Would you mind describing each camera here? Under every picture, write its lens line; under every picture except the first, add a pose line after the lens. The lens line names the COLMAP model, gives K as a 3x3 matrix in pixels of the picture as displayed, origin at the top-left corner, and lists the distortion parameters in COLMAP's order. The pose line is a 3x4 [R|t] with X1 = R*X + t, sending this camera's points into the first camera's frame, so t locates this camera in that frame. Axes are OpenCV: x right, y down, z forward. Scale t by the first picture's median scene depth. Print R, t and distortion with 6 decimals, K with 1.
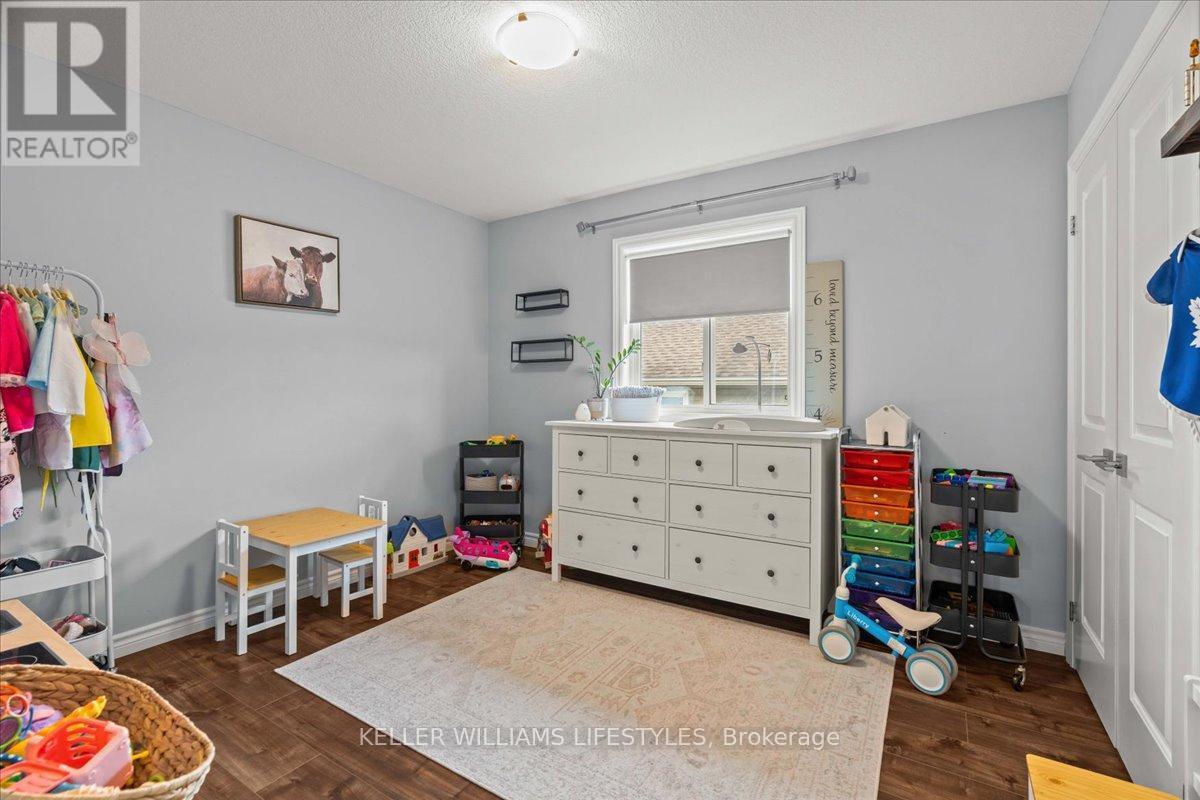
lens RADIAL K [[534.3, 0, 598.9], [0, 534.3, 393.7], [0, 0, 1]] dist [-0.001245, 0.005867]
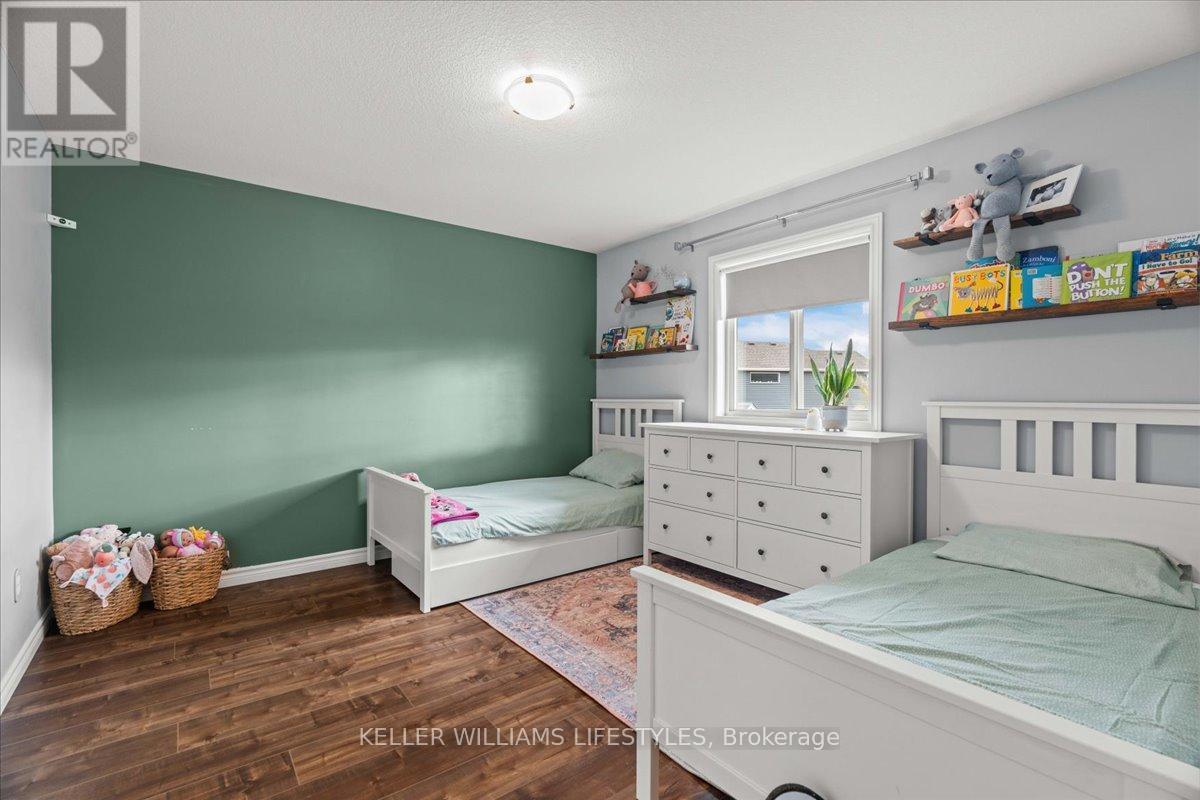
lens RADIAL K [[546.3, 0, 598.3], [0, 546.3, 396.6], [0, 0, 1]] dist [-0.000866, 0.006962]
pose [[0.942475, -0.006832, -0.334205, 0.215655], [0.004694, 0.999963, -0.007204, 0.001510], [0.334242, 0.005221, 0.942473, -0.138102]]
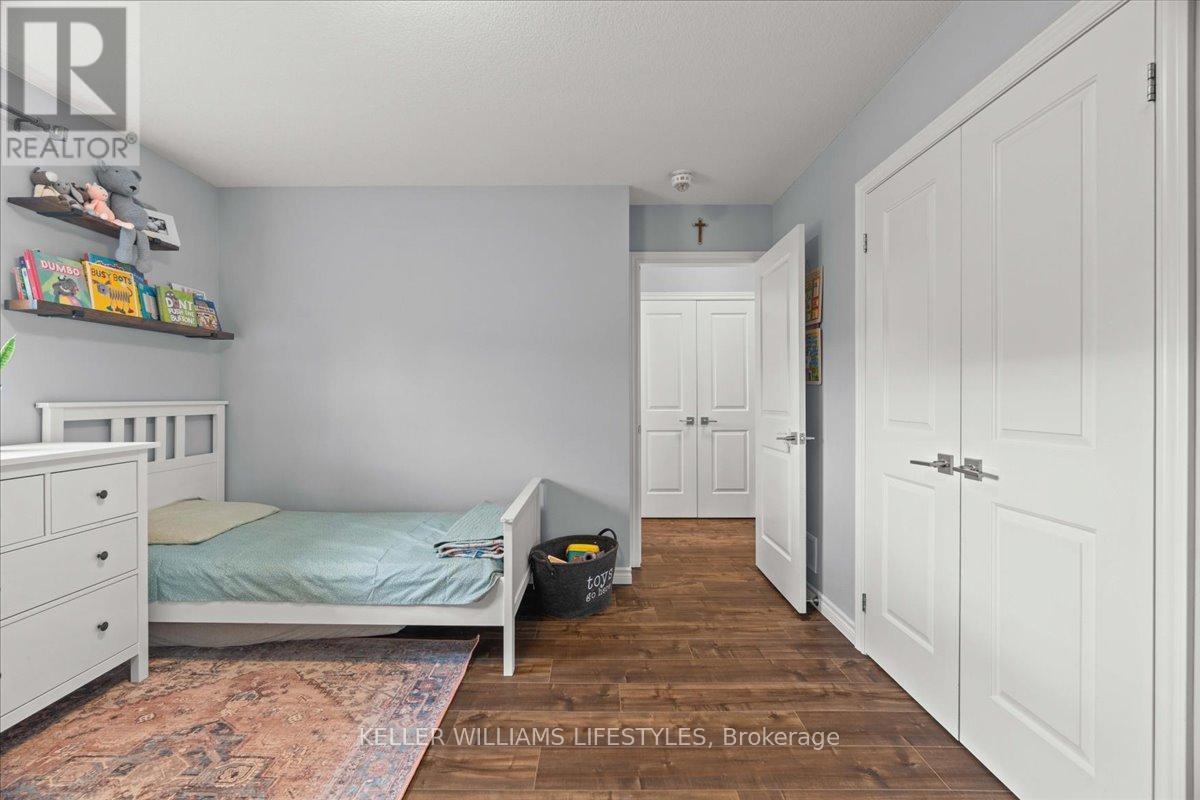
lens RADIAL K [[546.3, 0, 598.3], [0, 546.3, 396.6], [0, 0, 1]] dist [-0.000866, 0.006962]
pose [[-0.503169, -0.002931, 0.864183, -0.668185], [0.003196, 0.999981, 0.005252, -0.002858], [-0.864182, 0.005404, -0.503150, 0.663669]]
